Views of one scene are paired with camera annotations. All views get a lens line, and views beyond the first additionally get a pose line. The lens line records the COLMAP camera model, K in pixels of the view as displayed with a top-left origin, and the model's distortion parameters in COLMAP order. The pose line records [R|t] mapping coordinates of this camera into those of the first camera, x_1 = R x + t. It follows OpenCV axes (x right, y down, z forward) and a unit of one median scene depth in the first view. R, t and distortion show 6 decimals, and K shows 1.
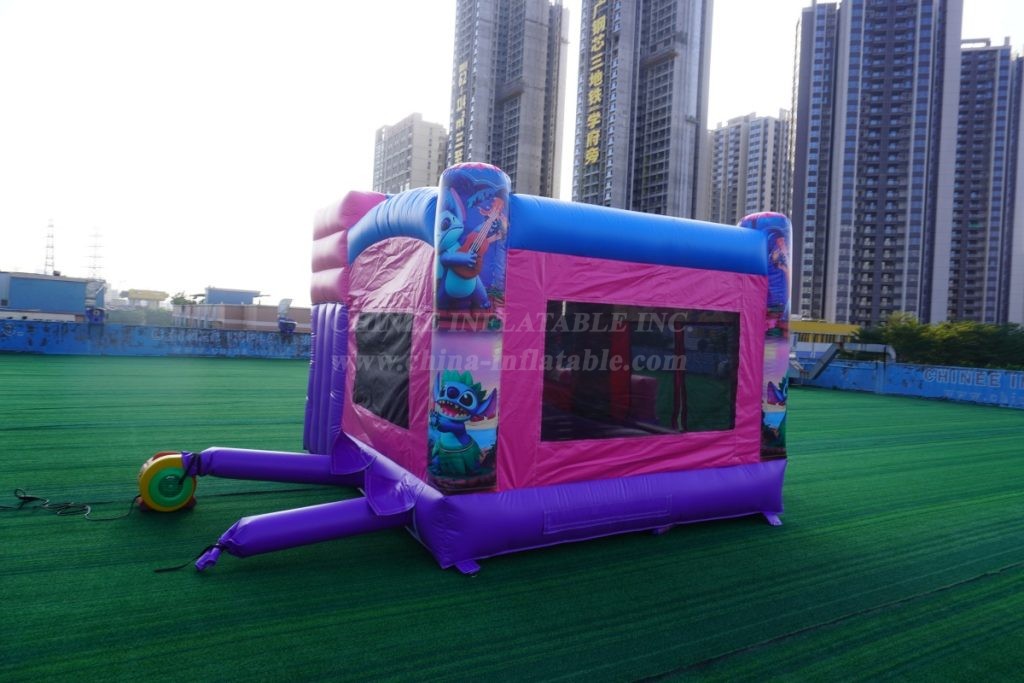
lens RADIAL K [[678.7, 0, 512.0], [0, 678.7, 341.5], [0, 0, 1]] dist [-0.044479, 0.029329]
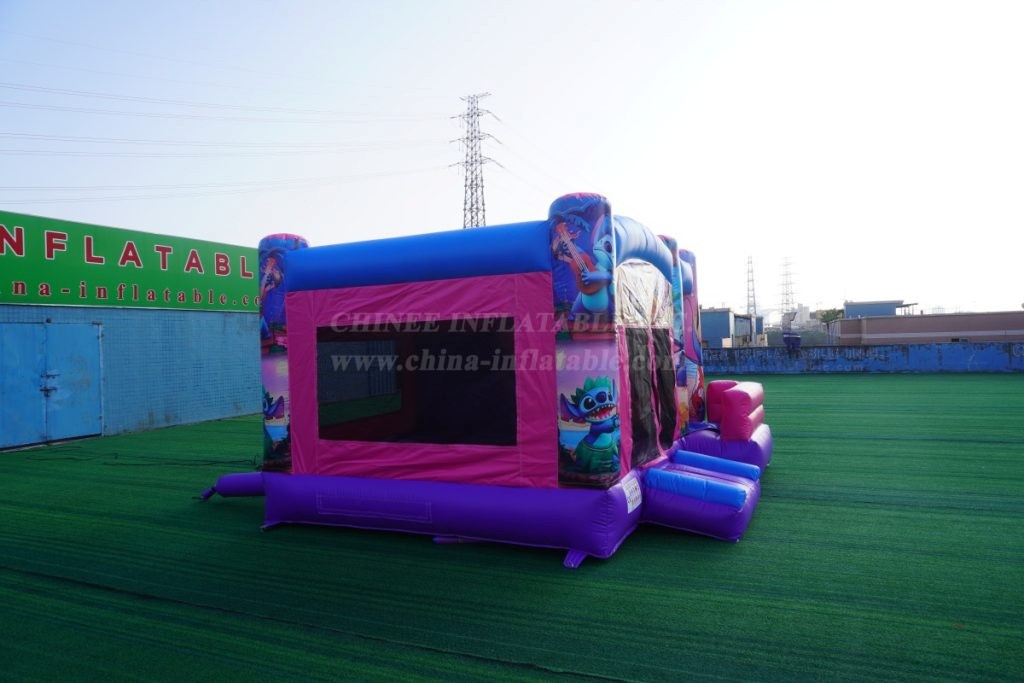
lens RADIAL K [[678.7, 0, 512.0], [0, 678.7, 341.5], [0, 0, 1]] dist [-0.044479, 0.029329]
pose [[0.582840, -0.059454, -0.810409, 1.097309], [0.039398, 0.998214, -0.044898, 0.031367], [0.811631, -0.005761, 0.584142, 0.475886]]
